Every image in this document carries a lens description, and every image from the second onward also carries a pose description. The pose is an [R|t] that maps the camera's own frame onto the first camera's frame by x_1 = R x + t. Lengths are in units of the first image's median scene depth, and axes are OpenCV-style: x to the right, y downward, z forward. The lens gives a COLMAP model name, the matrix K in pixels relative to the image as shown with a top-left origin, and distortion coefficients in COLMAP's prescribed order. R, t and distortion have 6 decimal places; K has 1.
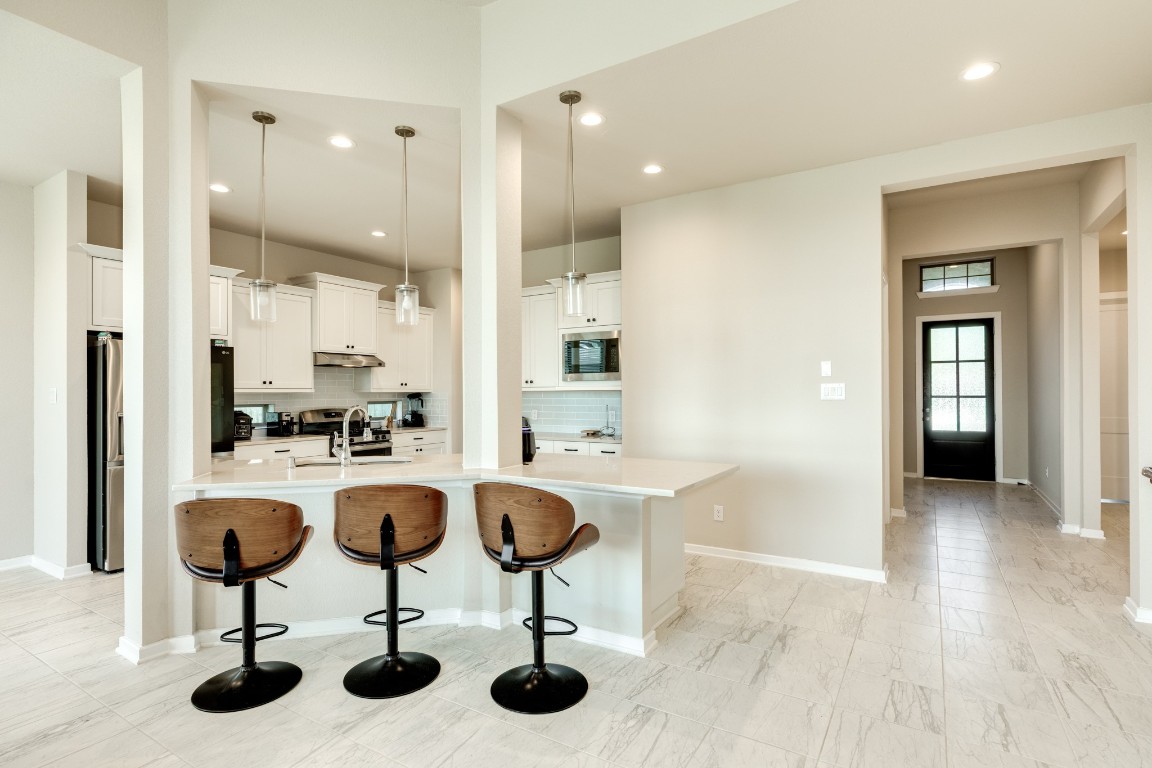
lens RADIAL K [[566.4, 0, 583.8], [0, 566.4, 386.2], [0, 0, 1]] dist [-0.002983, 0.000089]
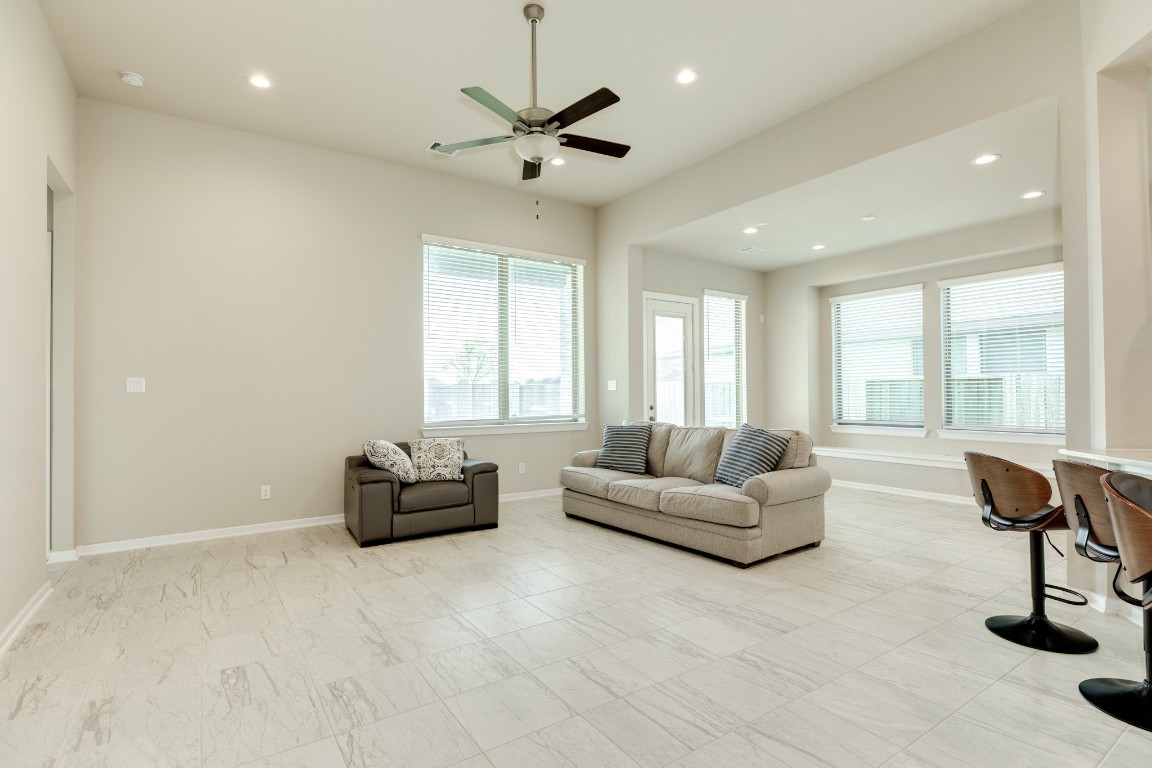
lens RADIAL K [[556.8, 0, 573.9], [0, 556.8, 389.3], [0, 0, 1]] dist [-0.005752, 0.000570]
pose [[-0.417337, -0.001141, -0.908751, 0.263566], [0.018635, 0.999778, -0.009813, 0.017149], [0.908561, -0.021030, -0.417223, 0.213133]]
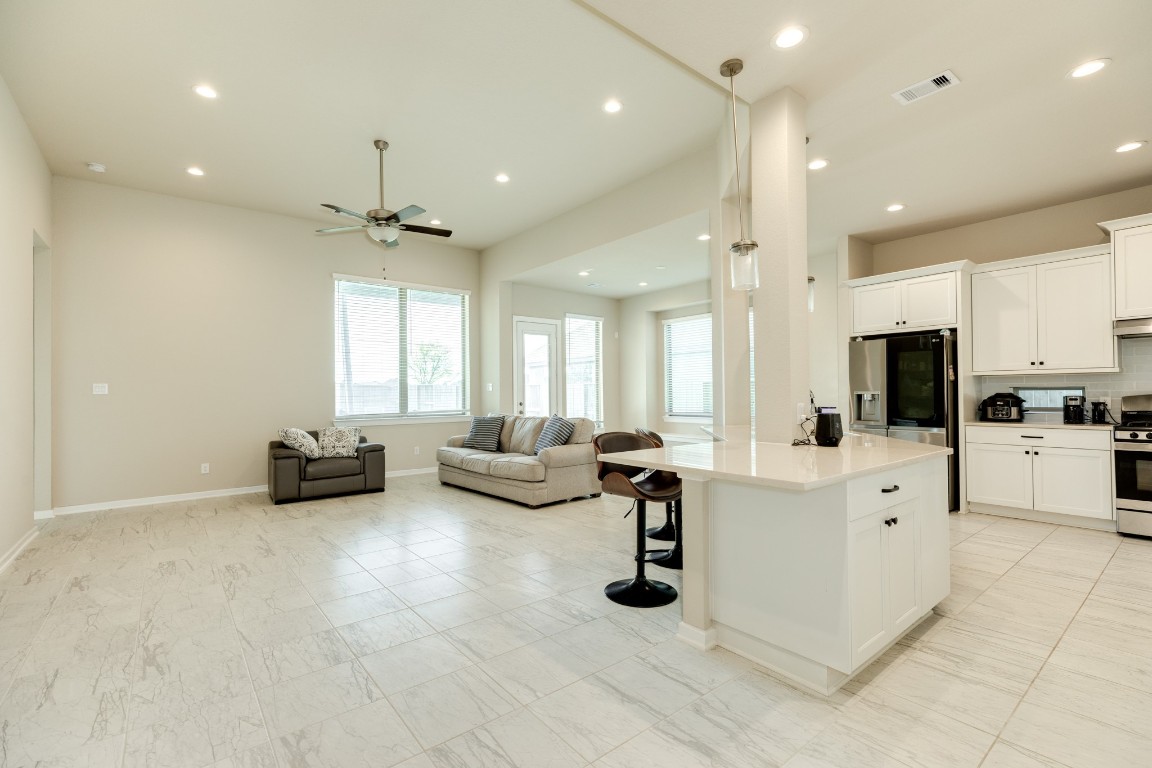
lens RADIAL K [[514.2, 0, 573.6], [0, 514.2, 388.2], [0, 0, 1]] dist [0.010084, -0.002614]
pose [[-0.345343, -0.000701, -0.938476, 0.388739], [0.022689, 0.999701, -0.009096, 0.019475], [0.938202, -0.024435, -0.345224, 0.445309]]
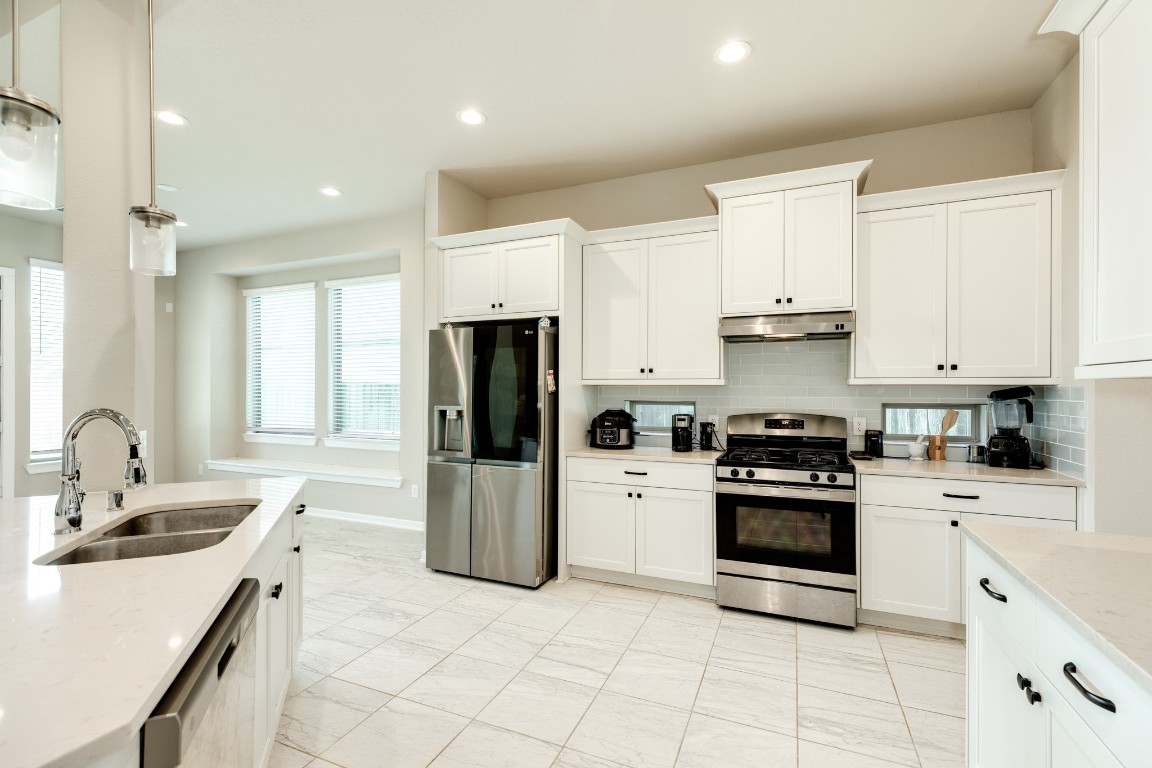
lens RADIAL K [[514.2, 0, 576.3], [0, 514.2, 387.3], [0, 0, 1]] dist [0.010084, -0.002614]
pose [[0.139467, 0.001674, -0.990225, 0.041014], [0.009654, 0.999949, 0.003050, 0.008825], [0.990180, -0.009985, 0.139444, 0.637659]]
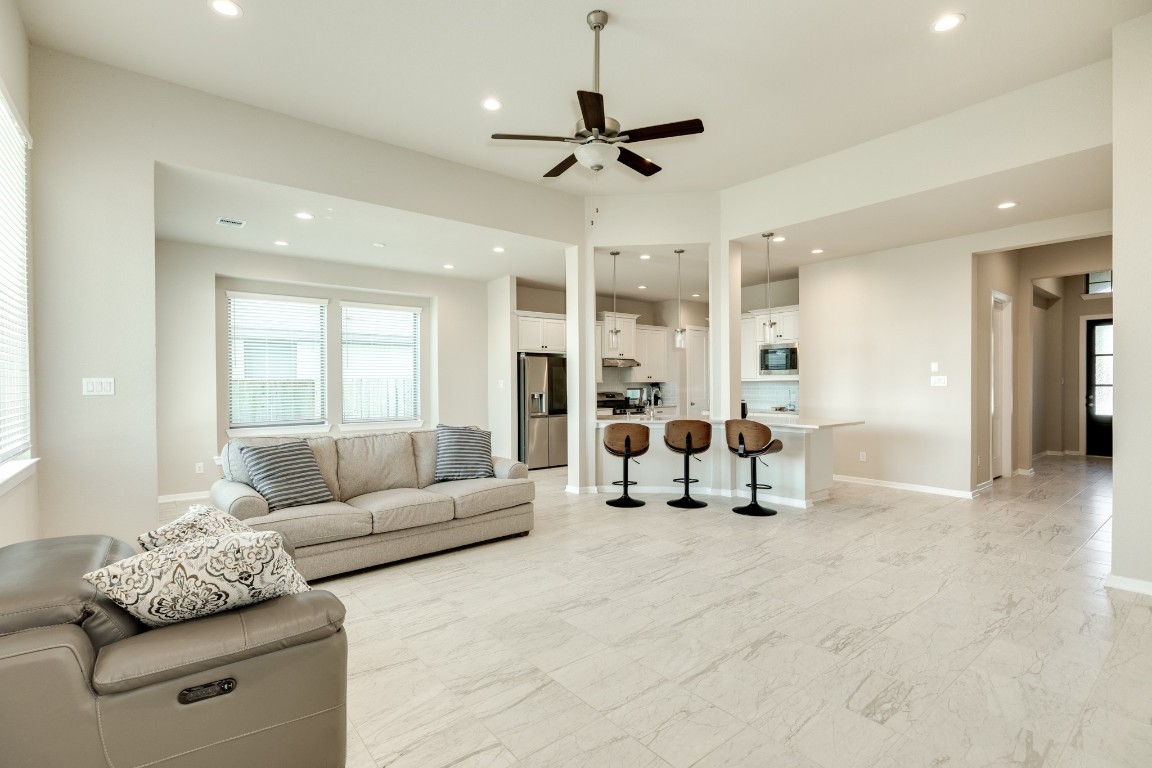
lens RADIAL K [[533.5, 0, 577.4], [0, 533.5, 388.4], [0, 0, 1]] dist [-0.007197, 0.001366]
pose [[0.940613, 0.002061, -0.339476, -0.007318], [0.005062, 0.999785, 0.020097, -0.003014], [0.339444, -0.020622, 0.940400, -0.433798]]
